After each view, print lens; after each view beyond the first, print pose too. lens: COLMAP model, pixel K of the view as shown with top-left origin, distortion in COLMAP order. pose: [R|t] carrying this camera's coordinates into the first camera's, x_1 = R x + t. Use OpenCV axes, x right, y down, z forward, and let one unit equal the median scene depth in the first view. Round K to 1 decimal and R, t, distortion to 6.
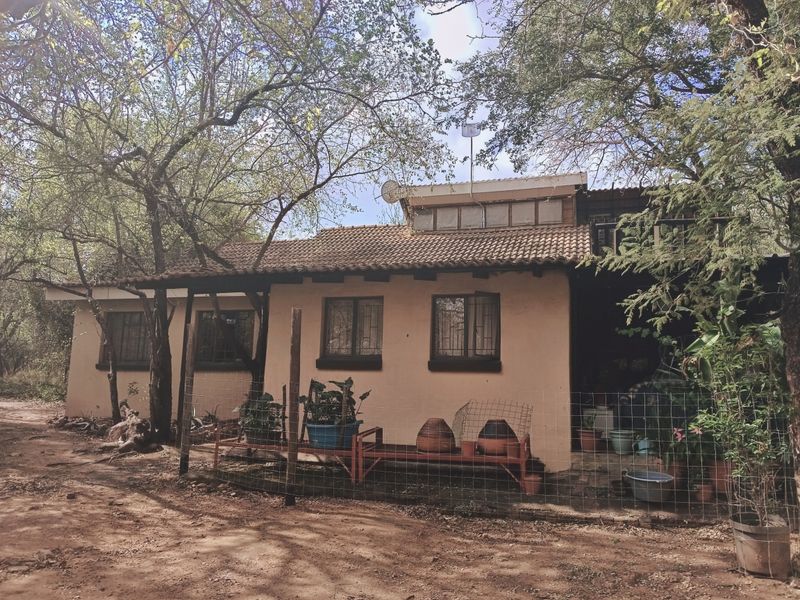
lens RADIAL K [[586.9, 0, 400.0], [0, 586.9, 300.0], [0, 0, 1]] dist [0.003607, 0.000774]
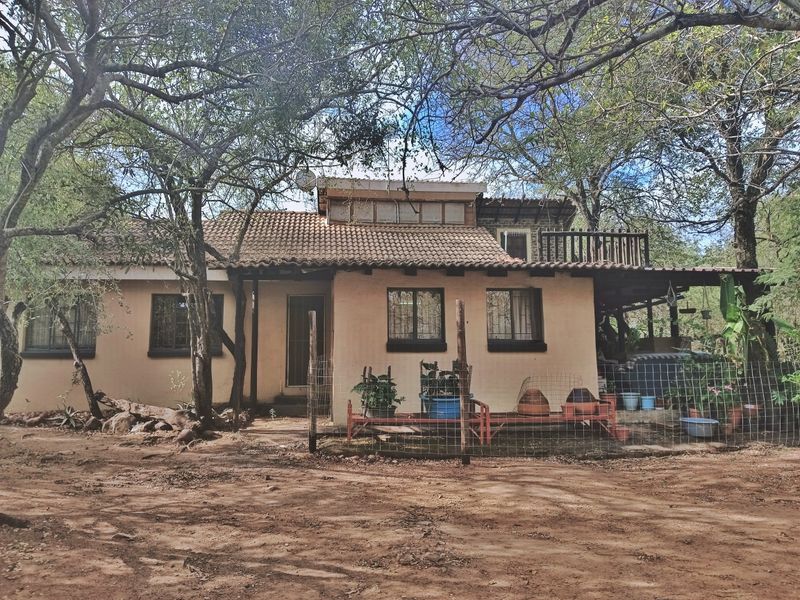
lens RADIAL K [[586.9, 0, 400.0], [0, 586.9, 300.0], [0, 0, 1]] dist [0.003607, 0.000774]
pose [[0.916849, 0.019946, 0.398735, -0.505863], [-0.030511, 0.999331, 0.020165, -0.002694], [-0.398066, -0.030654, 0.916845, -0.018806]]
